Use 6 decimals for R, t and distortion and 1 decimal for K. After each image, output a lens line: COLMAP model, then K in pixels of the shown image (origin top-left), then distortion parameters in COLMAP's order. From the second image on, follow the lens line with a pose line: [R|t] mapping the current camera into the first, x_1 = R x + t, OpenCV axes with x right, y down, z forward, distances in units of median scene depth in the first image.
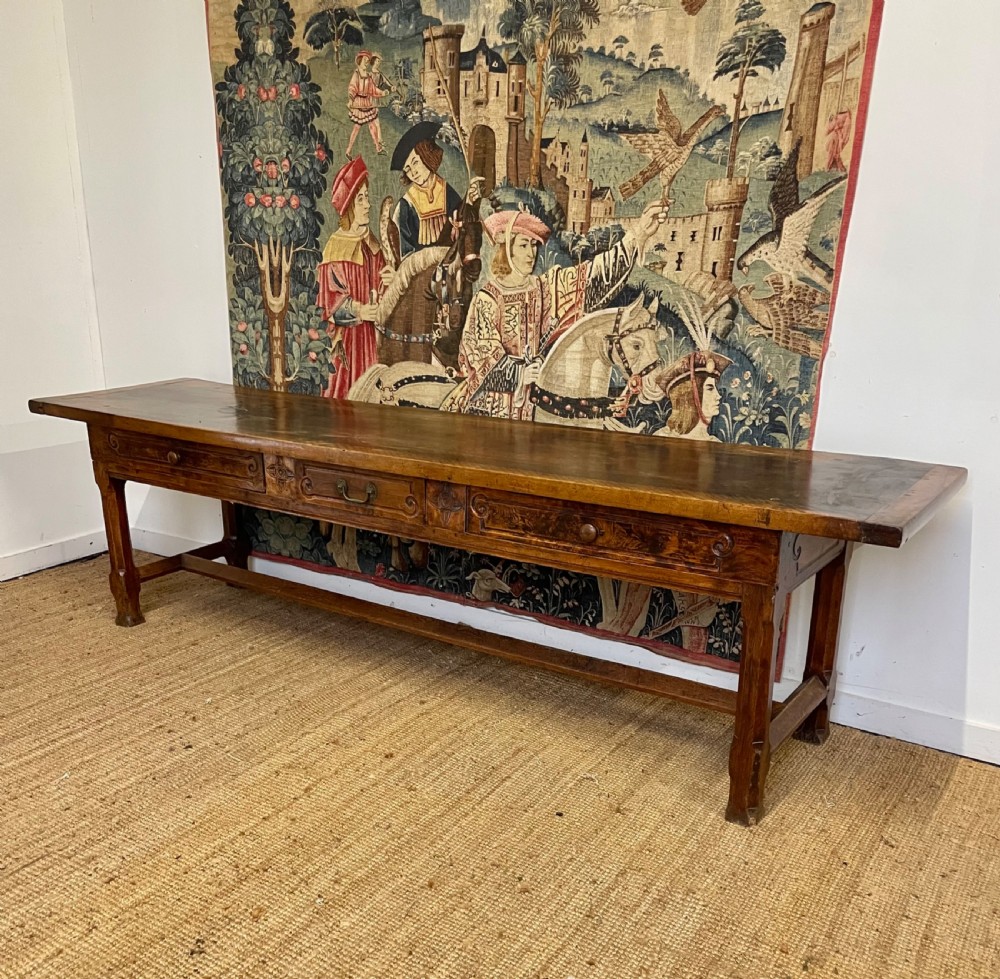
lens RADIAL K [[1025.5, 0, 487.9], [0, 1025.5, 605.3], [0, 0, 1]] dist [0.046535, 0.000000]
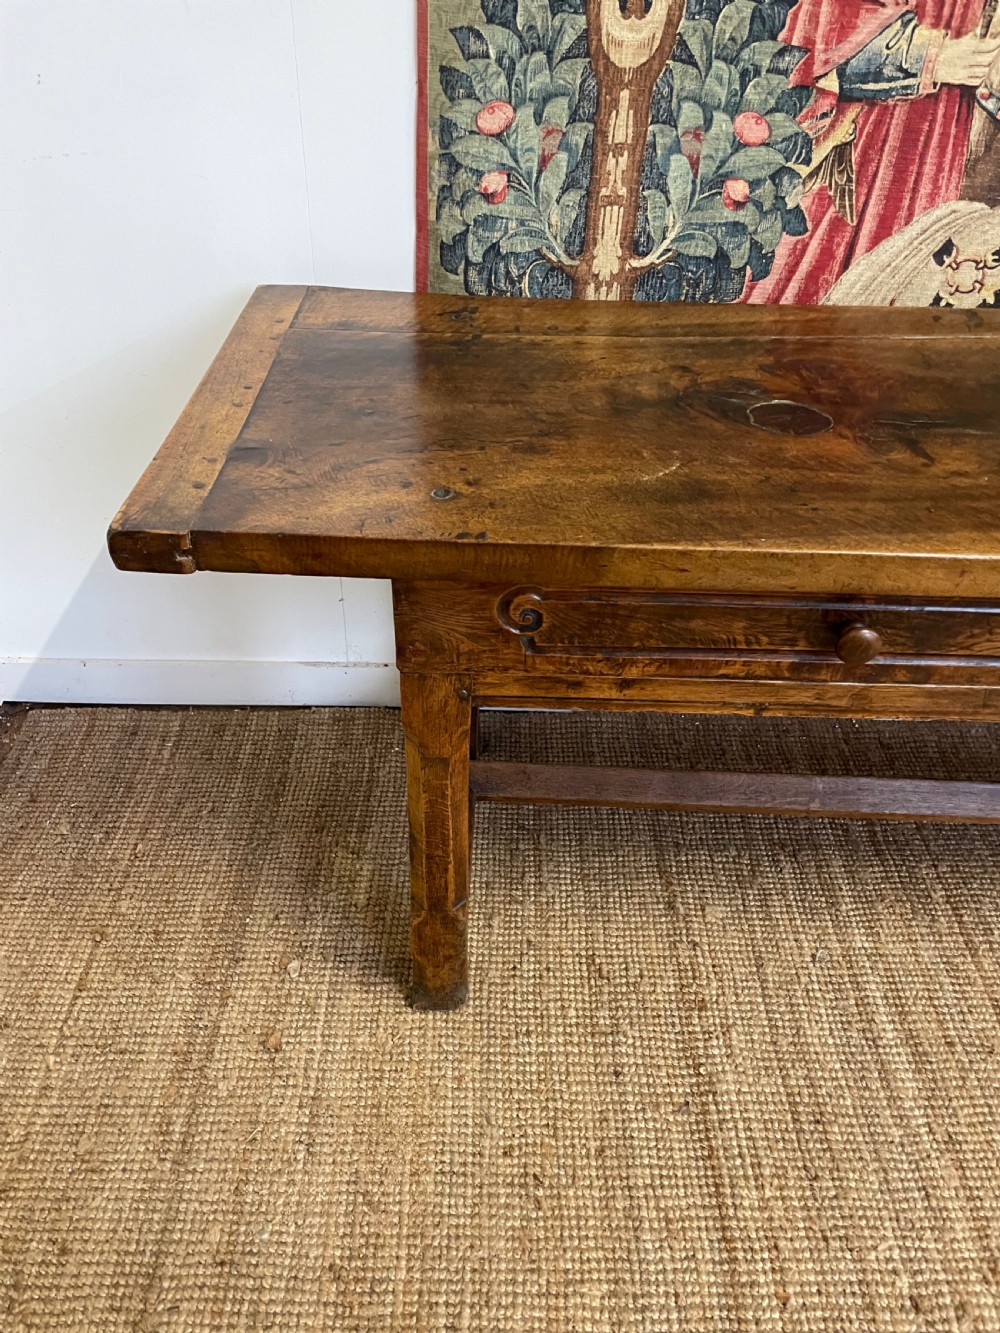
lens RADIAL K [[1017.8, 0, 484.0], [0, 1017.8, 665.5], [0, 0, 1]] dist [0.089486, -0.130414]
pose [[0.835066, -0.324290, 0.444411, -0.532211], [0.171958, 0.921182, 0.349076, -0.261276], [-0.522586, -0.215081, 0.825012, 0.796702]]
